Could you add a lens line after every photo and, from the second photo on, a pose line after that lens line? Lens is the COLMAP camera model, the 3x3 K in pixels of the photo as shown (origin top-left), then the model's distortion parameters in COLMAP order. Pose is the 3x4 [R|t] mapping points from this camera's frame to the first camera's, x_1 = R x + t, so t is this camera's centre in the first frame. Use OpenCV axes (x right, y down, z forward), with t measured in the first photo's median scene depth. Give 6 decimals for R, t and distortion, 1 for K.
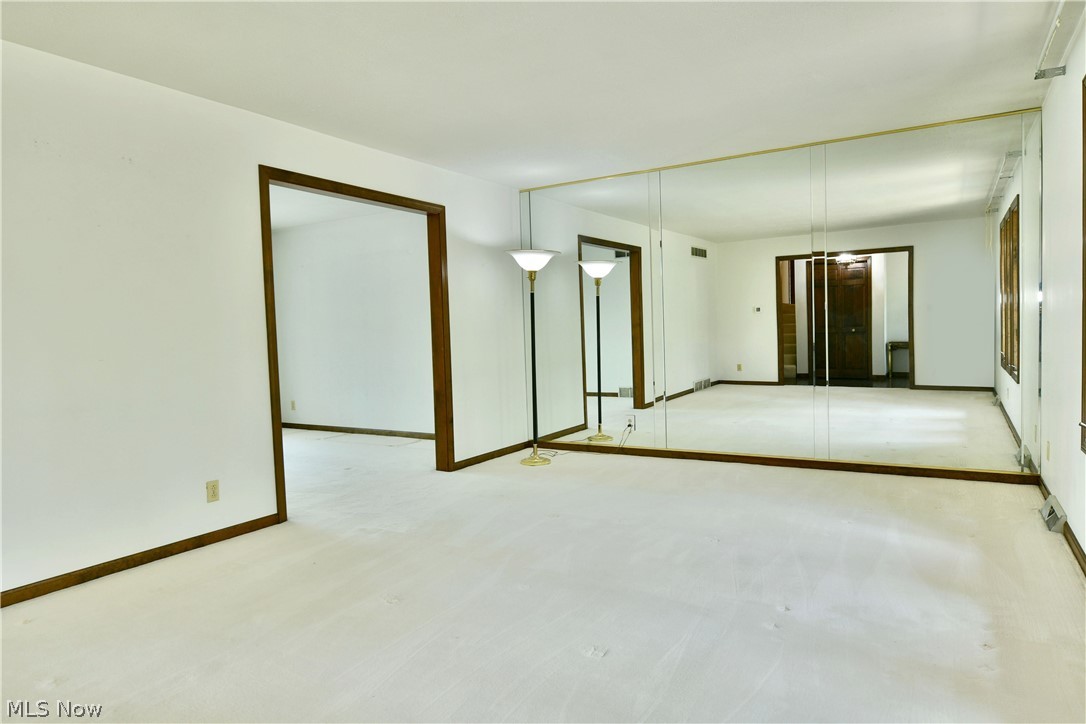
lens RADIAL K [[693.9, 0, 536.7], [0, 693.9, 361.1], [0, 0, 1]] dist [0.000108, -0.003140]
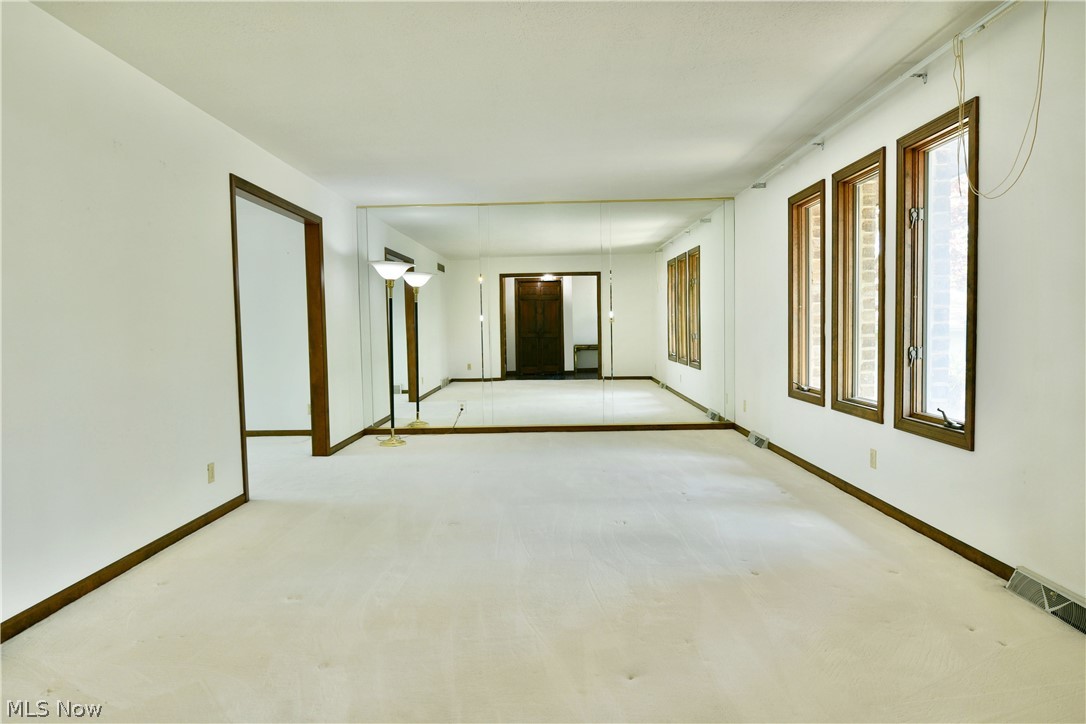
lens RADIAL K [[693.9, 0, 547.3], [0, 693.9, 360.9], [0, 0, 1]] dist [0.000108, -0.003140]
pose [[0.855793, -0.010313, 0.517215, -0.344589], [0.016474, 0.999837, -0.007322, 0.017547], [-0.517056, 0.014786, 0.855824, -0.118844]]
